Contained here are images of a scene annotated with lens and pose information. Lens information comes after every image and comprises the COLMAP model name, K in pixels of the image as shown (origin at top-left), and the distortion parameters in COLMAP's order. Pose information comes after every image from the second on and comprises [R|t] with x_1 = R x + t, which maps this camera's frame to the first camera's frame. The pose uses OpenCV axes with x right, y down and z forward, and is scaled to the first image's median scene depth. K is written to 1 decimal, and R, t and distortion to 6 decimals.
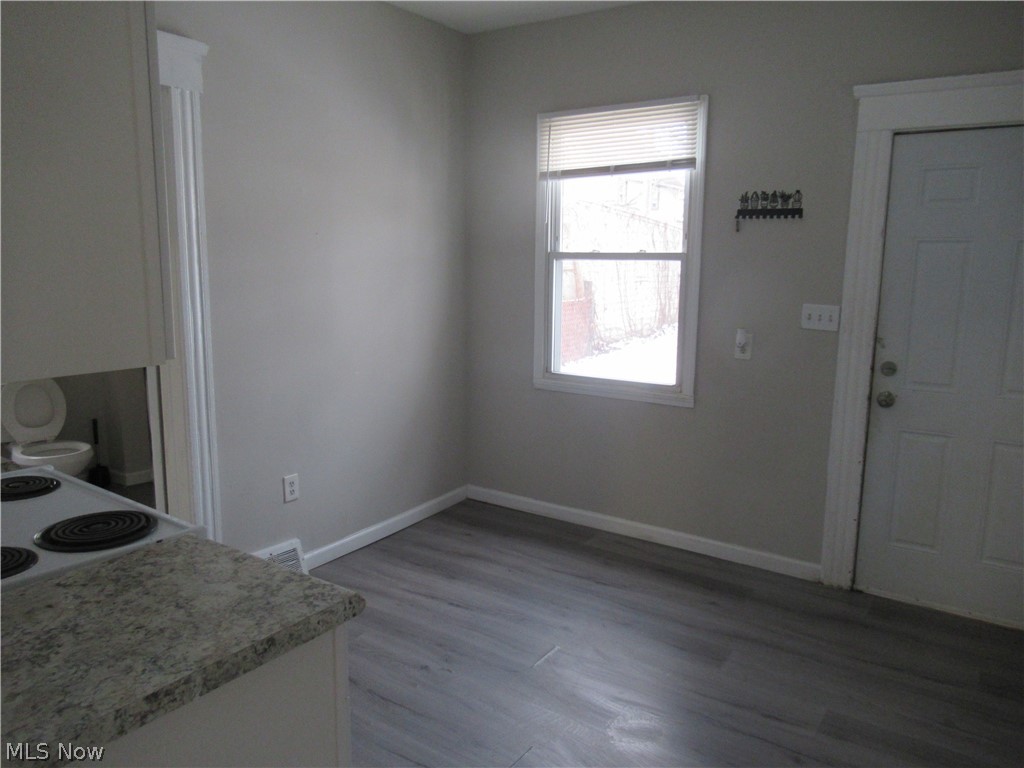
lens RADIAL K [[764.4, 0, 511.4], [0, 764.4, 384.7], [0, 0, 1]] dist [-0.003269, -0.003062]
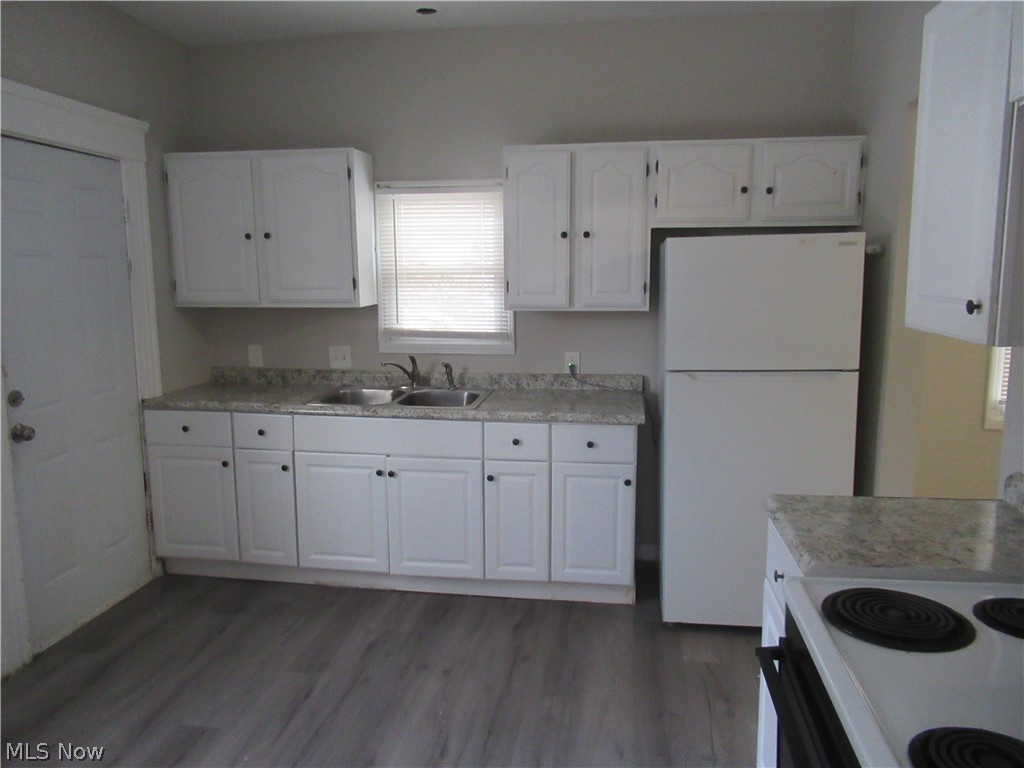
lens RADIAL K [[764.4, 0, 512.2], [0, 764.4, 381.6], [0, 0, 1]] dist [-0.003269, -0.003062]
pose [[-0.433658, -0.134328, 0.891009, -1.270918], [0.153368, 0.963394, 0.219885, -0.343147], [-0.887930, 0.232007, -0.397182, 1.964506]]
